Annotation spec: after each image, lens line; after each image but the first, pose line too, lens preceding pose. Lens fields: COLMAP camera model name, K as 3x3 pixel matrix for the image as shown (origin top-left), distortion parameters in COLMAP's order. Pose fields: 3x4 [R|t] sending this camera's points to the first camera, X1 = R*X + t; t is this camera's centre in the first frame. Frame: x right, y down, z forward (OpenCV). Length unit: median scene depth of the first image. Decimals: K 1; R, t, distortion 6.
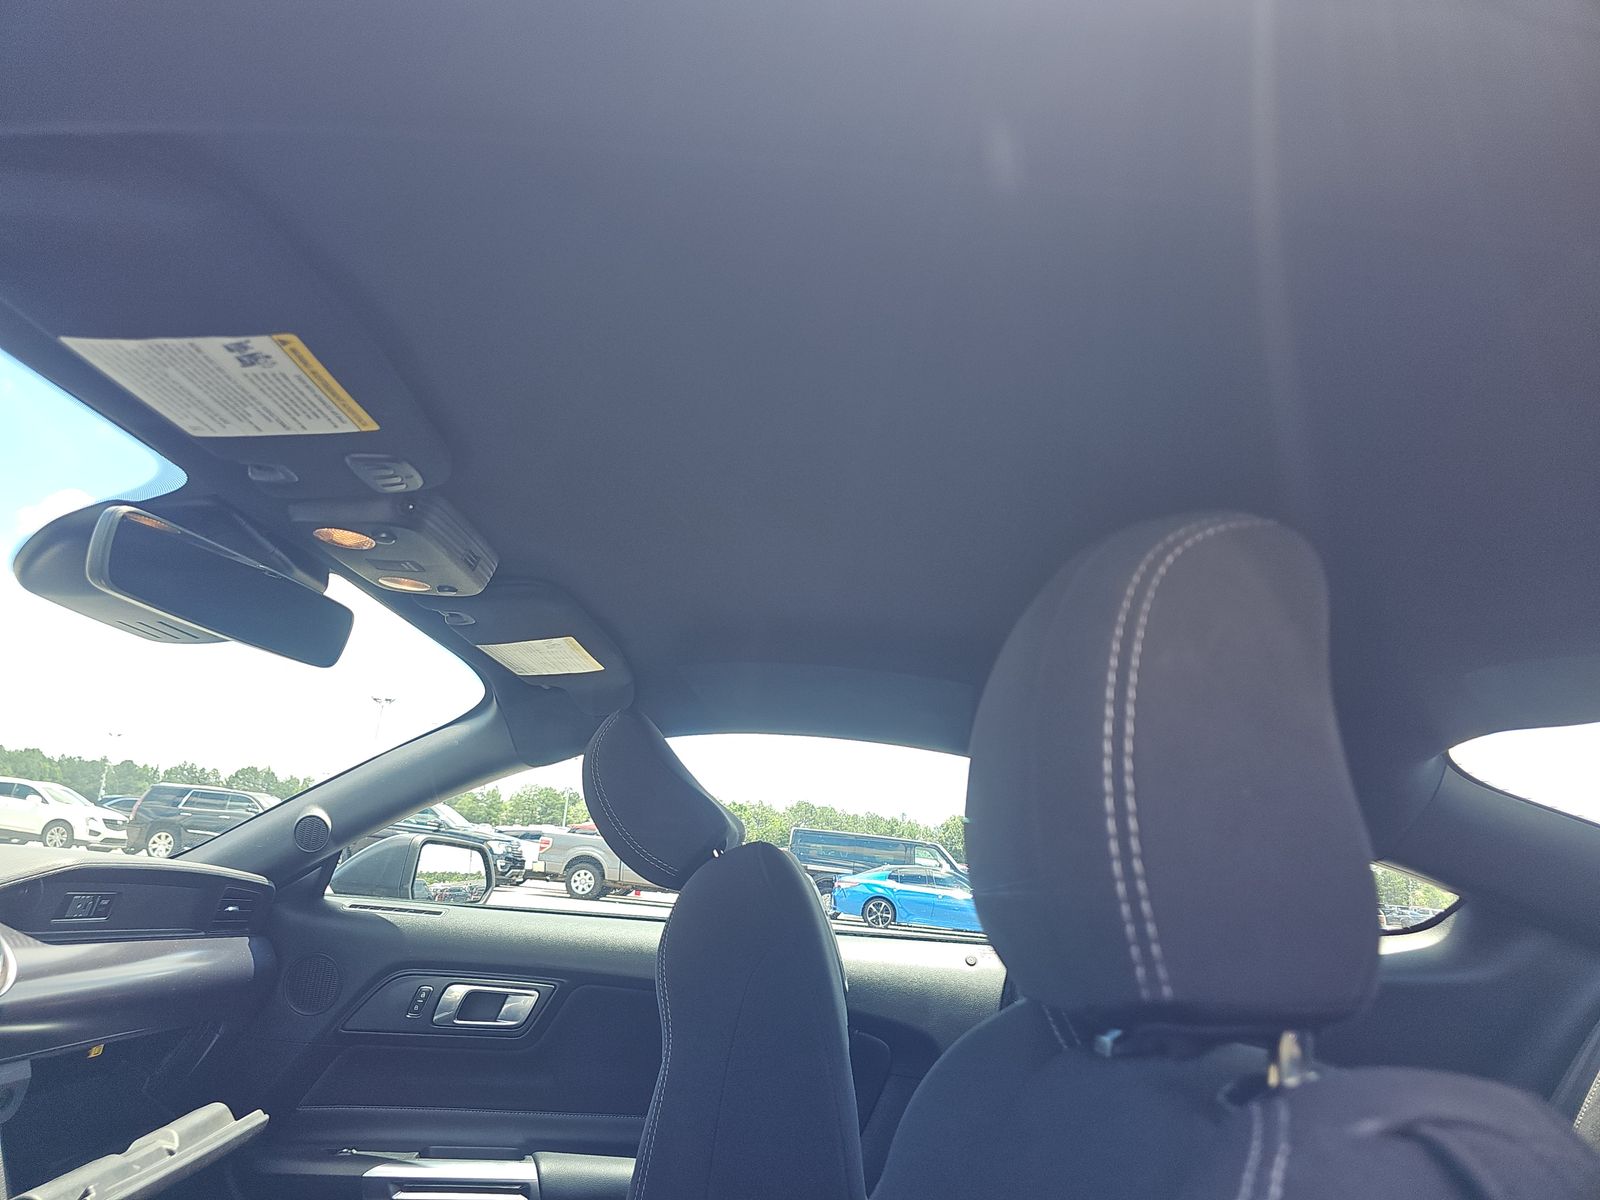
lens RADIAL K [[1041.8, 0, 789.7], [0, 1041.8, 598.0], [0, 0, 1]] dist [-0.000800, -0.002885]
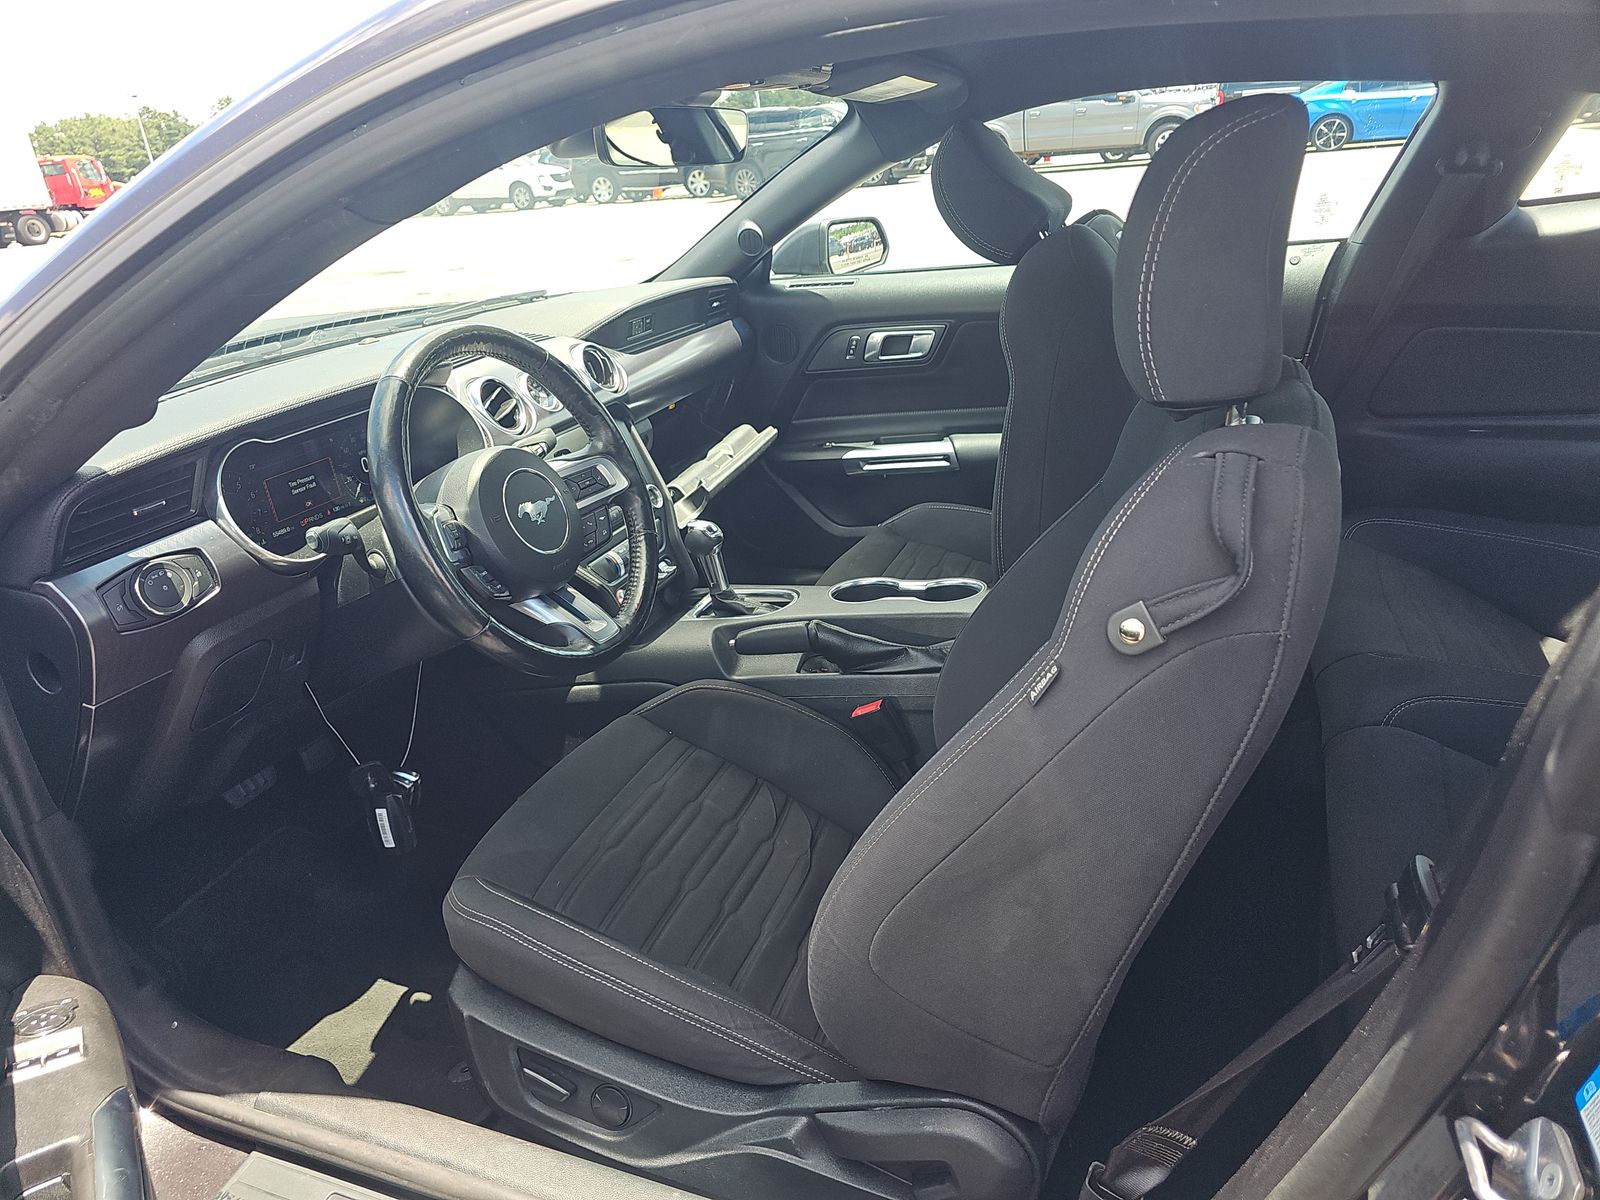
lens RADIAL K [[1041.8, 0, 789.7], [0, 1041.8, 598.0], [0, 0, 1]] dist [-0.000800, -0.002885]
pose [[0.920625, -0.012016, -0.390262, 0.110495], [0.252282, 0.781168, 0.571078, -0.171318], [0.297999, -0.624205, 0.722195, -0.250482]]
